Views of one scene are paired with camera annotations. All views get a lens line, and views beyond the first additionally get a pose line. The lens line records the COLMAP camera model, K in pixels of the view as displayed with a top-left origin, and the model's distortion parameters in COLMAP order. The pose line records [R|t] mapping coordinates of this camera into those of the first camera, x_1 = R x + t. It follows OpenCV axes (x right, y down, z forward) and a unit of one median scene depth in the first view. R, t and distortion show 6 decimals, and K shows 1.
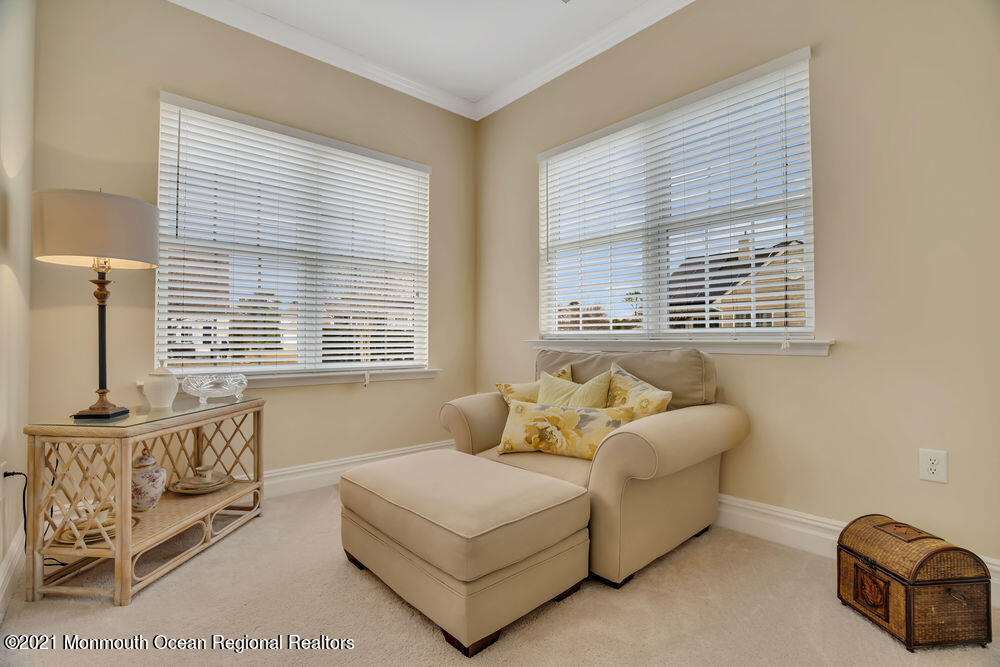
lens RADIAL K [[460.7, 0, 503.5], [0, 460.7, 331.7], [0, 0, 1]] dist [-0.045196, 0.012280]
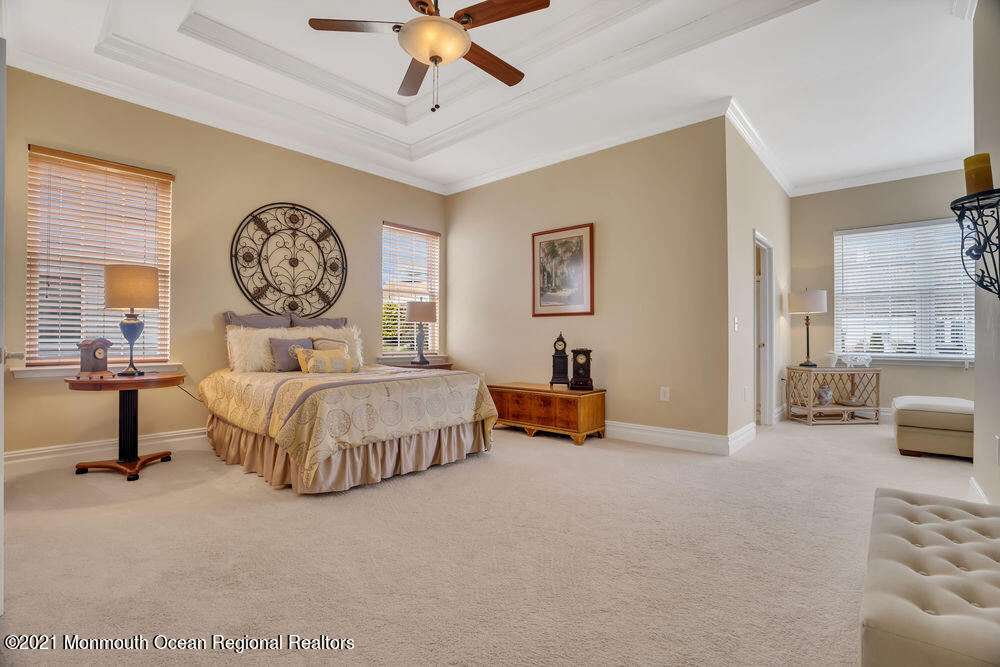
lens RADIAL K [[460.7, 0, 506.5], [0, 460.7, 338.0], [0, 0, 1]] dist [-0.045196, 0.012280]
pose [[0.128911, 0.004999, -0.991644, 1.340275], [0.015225, 0.999859, 0.007020, -0.030755], [0.991539, -0.016003, 0.128817, -0.996541]]
